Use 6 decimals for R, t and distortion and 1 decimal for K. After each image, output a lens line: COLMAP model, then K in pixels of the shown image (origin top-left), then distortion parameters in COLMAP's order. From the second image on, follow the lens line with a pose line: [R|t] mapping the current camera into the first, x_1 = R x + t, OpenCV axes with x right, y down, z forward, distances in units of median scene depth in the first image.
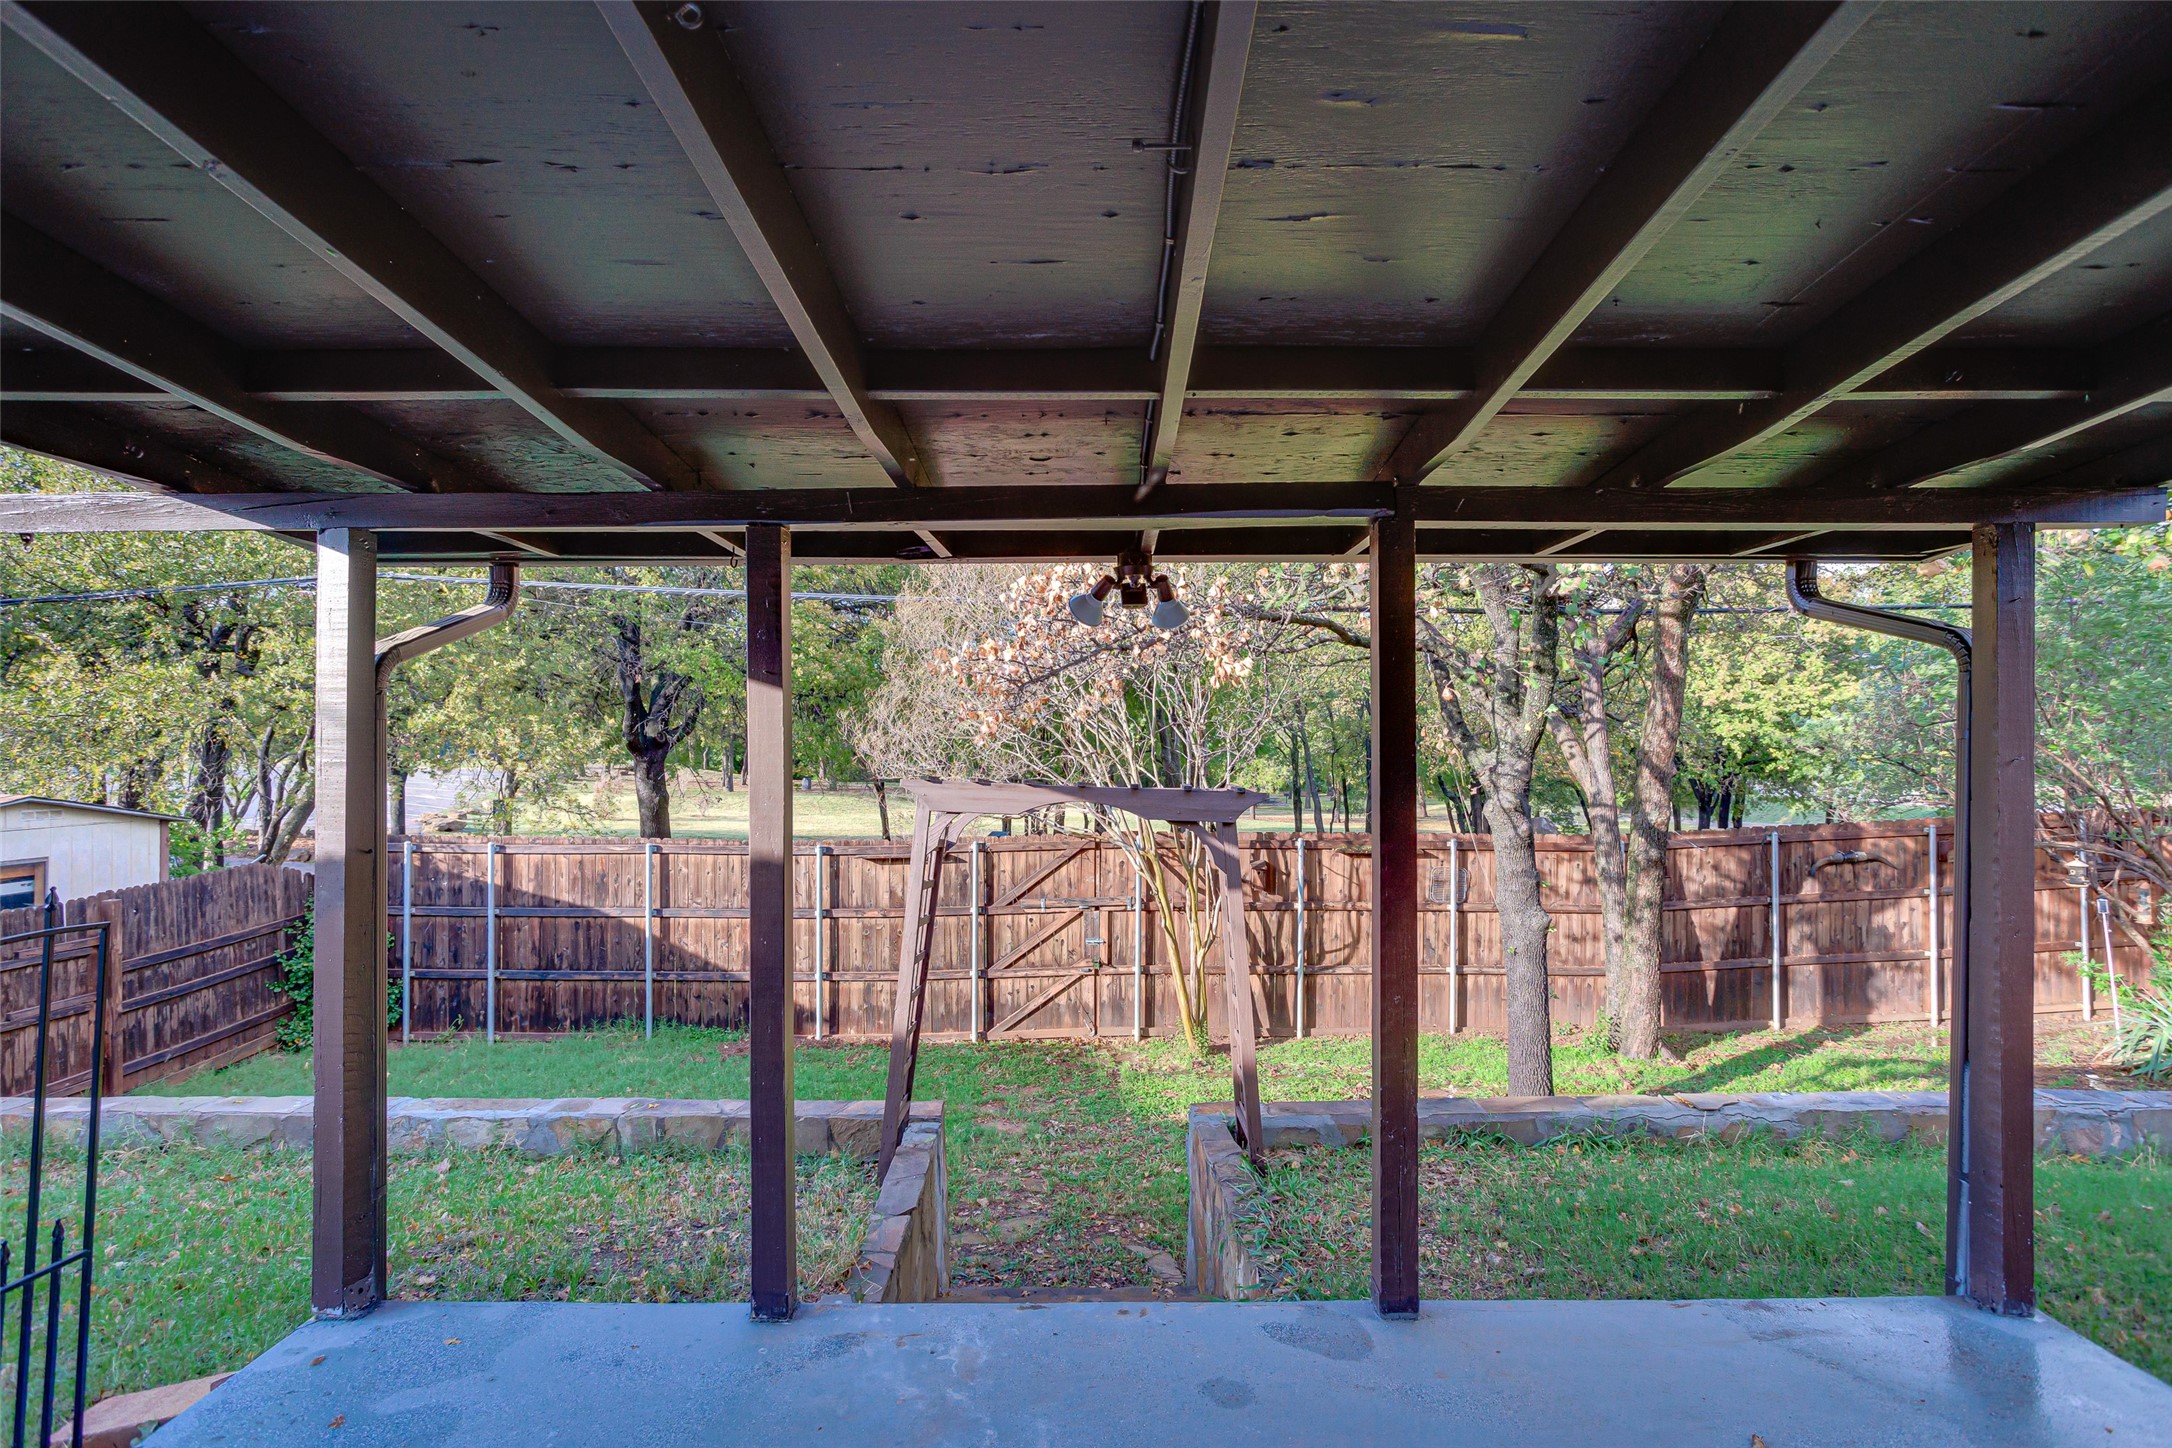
lens RADIAL K [[1070.8, 0, 1083.6], [0, 1070.8, 750.5], [0, 0, 1]] dist [-0.051090, 0.030577]
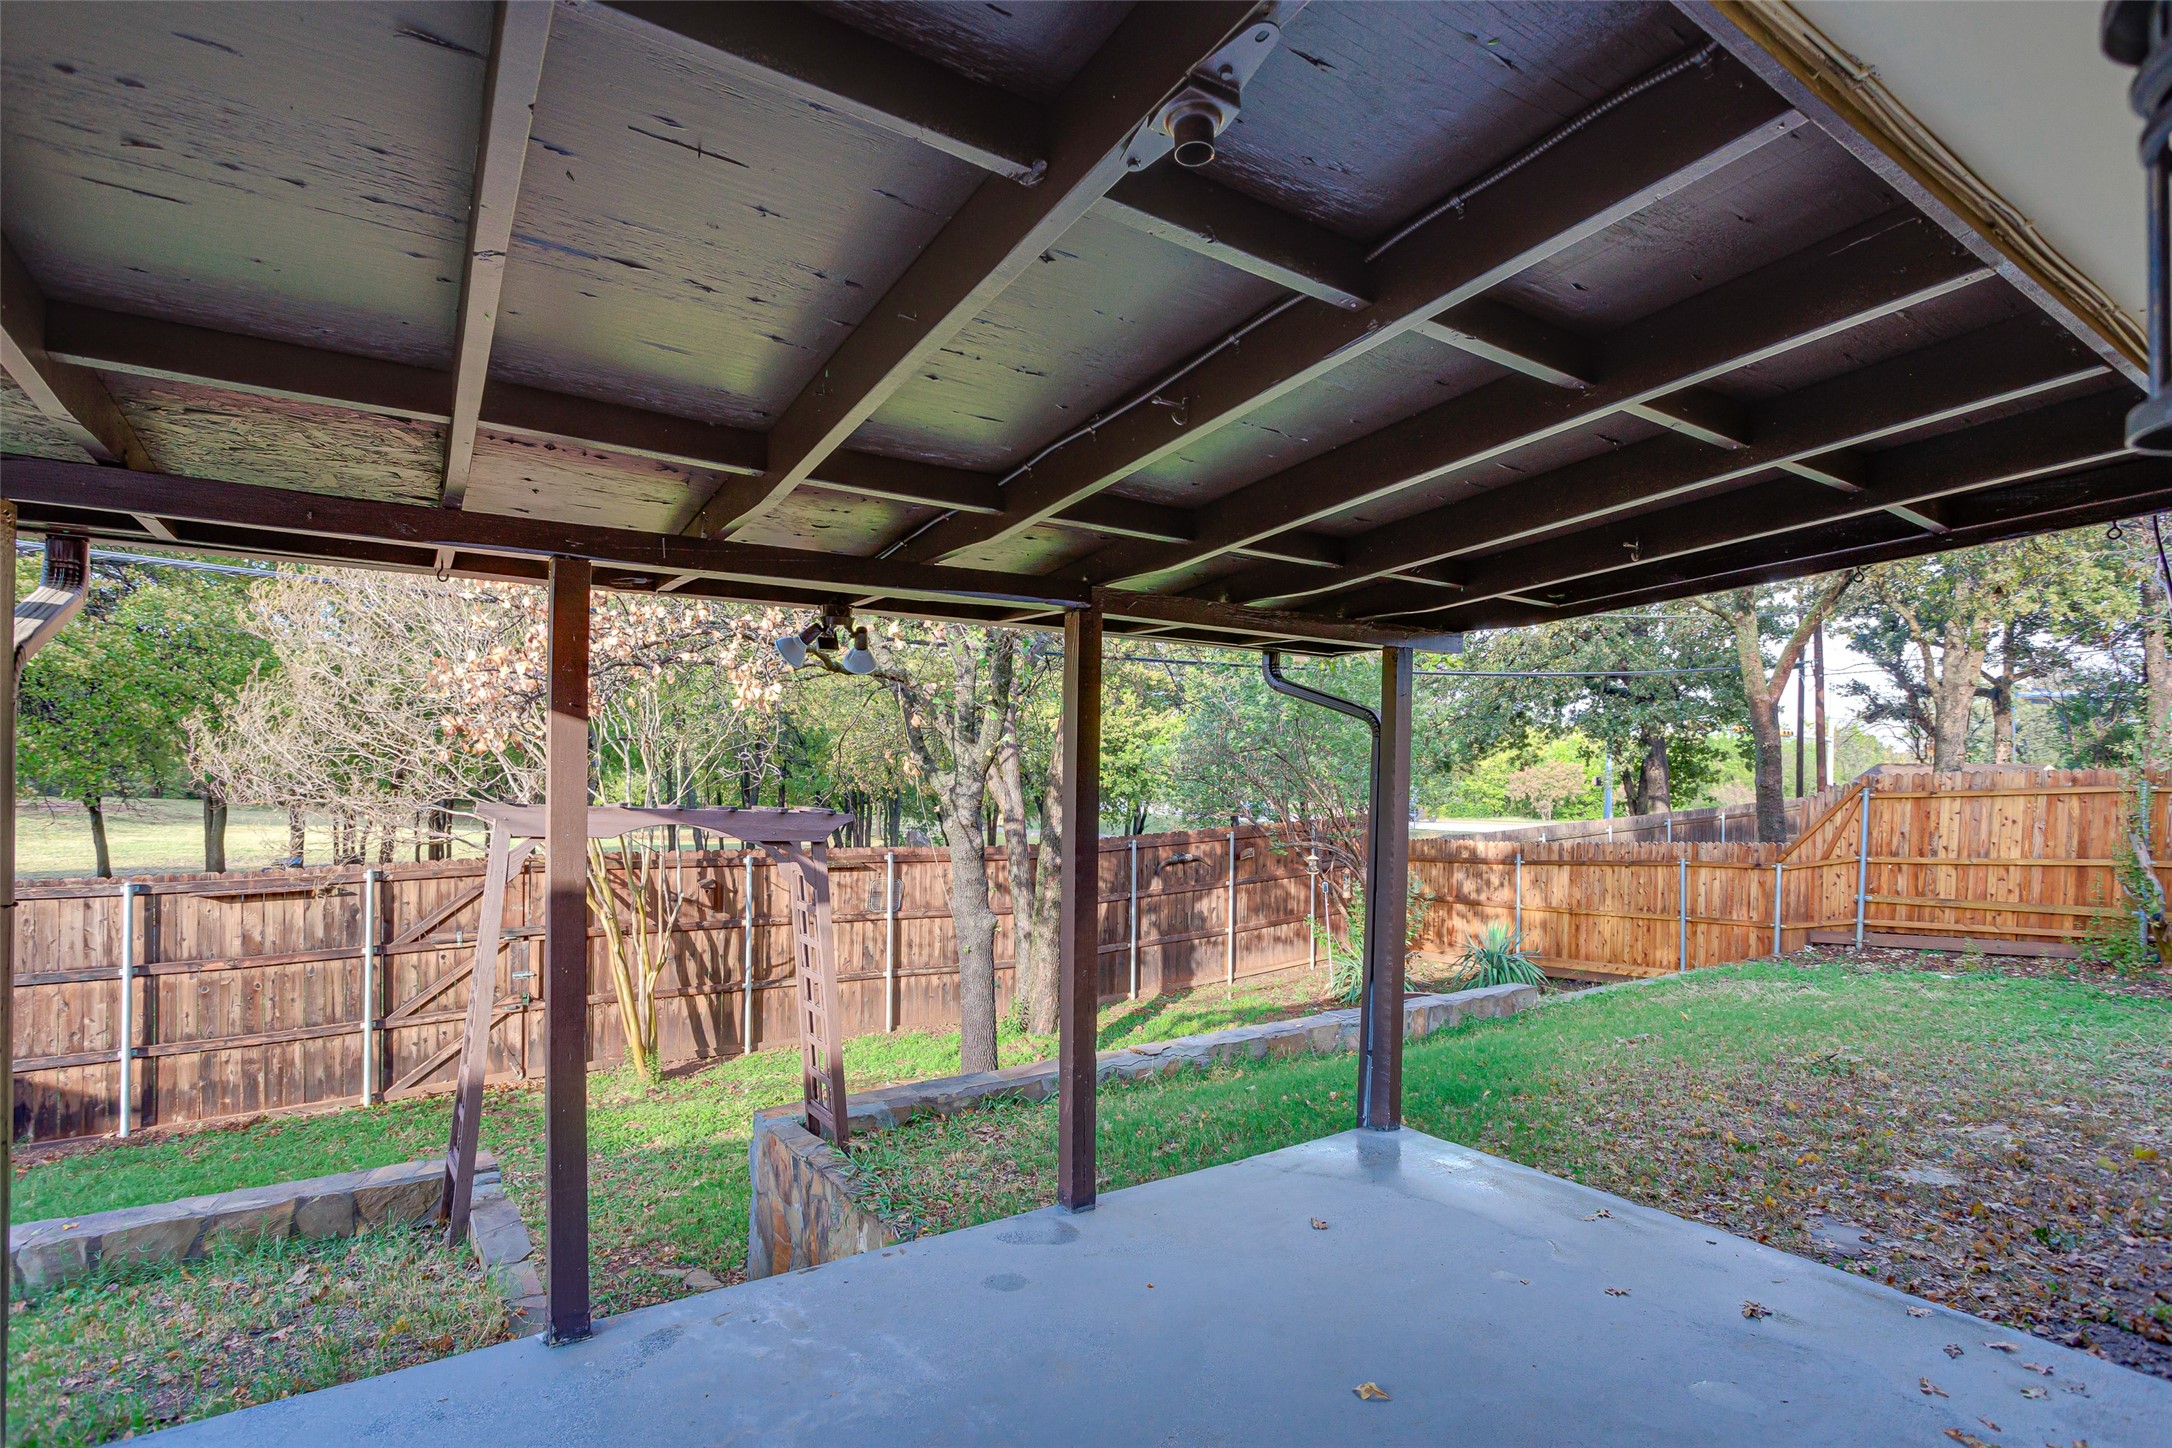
lens RADIAL K [[1113.4, 0, 1091.6], [0, 1113.4, 784.2], [0, 0, 1]] dist [-0.050662, 0.033566]
pose [[0.819273, 0.006861, 0.573363, -0.131257], [-0.018501, 0.999724, 0.014473, -0.006013], [-0.573106, -0.022465, 0.819173, -0.037700]]
